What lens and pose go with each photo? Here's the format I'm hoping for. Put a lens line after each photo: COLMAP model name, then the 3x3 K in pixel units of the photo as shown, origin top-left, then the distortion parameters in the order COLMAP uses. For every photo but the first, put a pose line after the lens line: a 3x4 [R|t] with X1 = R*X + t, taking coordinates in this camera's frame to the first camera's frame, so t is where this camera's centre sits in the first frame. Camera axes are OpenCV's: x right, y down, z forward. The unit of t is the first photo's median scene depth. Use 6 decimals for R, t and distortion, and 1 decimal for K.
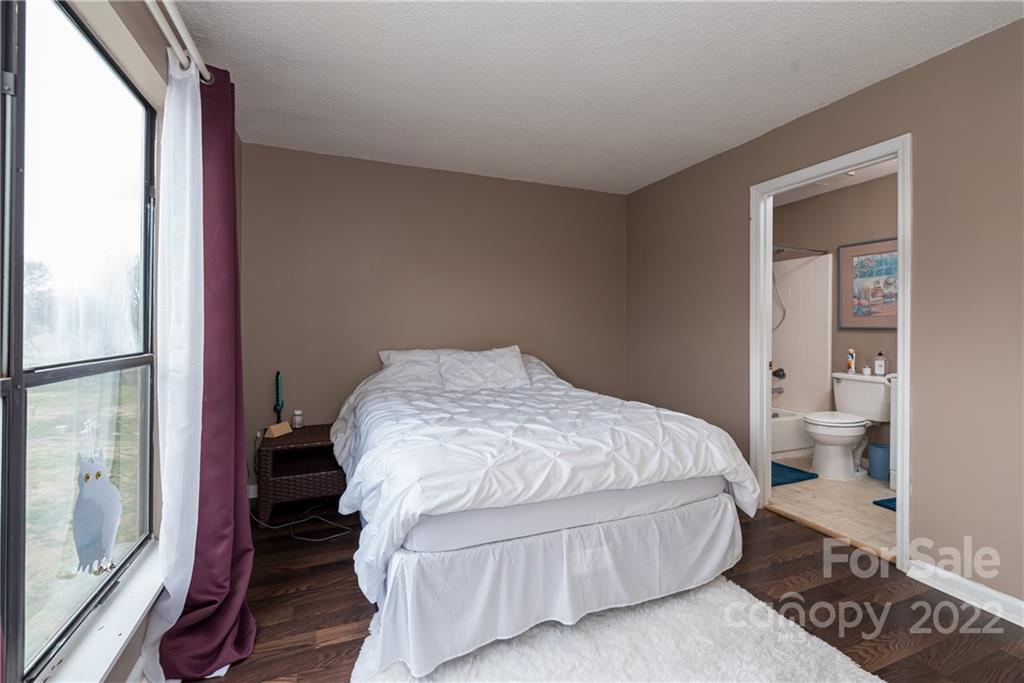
lens RADIAL K [[447.1, 0, 511.5], [0, 447.1, 330.4], [0, 0, 1]] dist [0.001217, -0.000574]
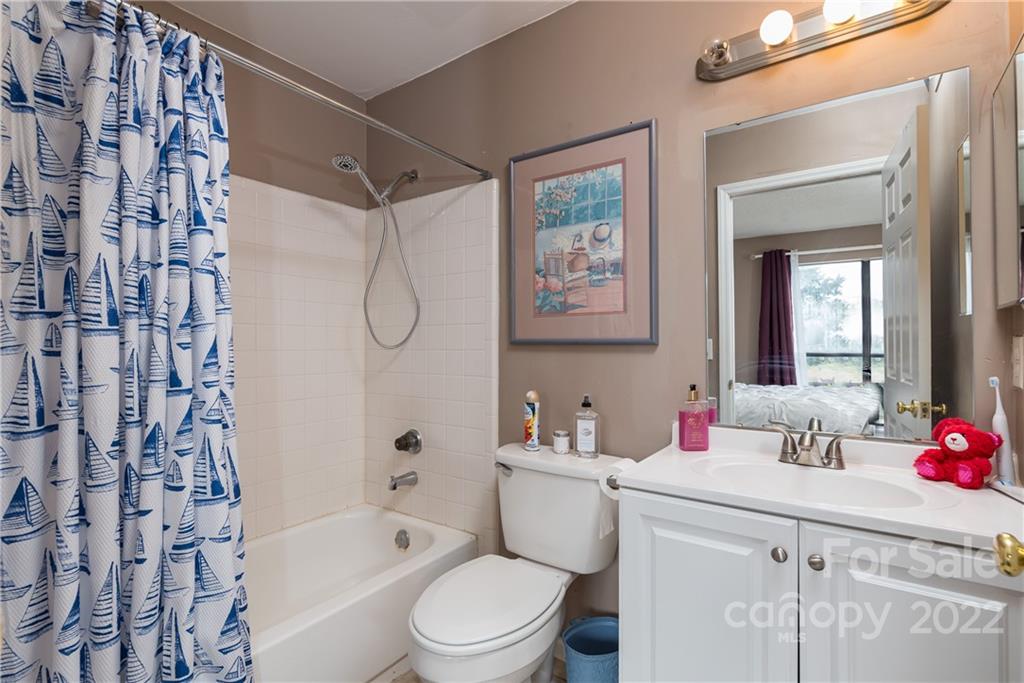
lens RADIAL K [[498.3, 0, 510.3], [0, 498.3, 344.2], [0, 0, 1]] dist [0.001455, -0.000095]
pose [[0.833257, -0.003296, 0.552876, 0.484441], [0.006909, 0.999966, -0.004450, -0.000926], [-0.552843, 0.007528, 0.833251, 0.620854]]
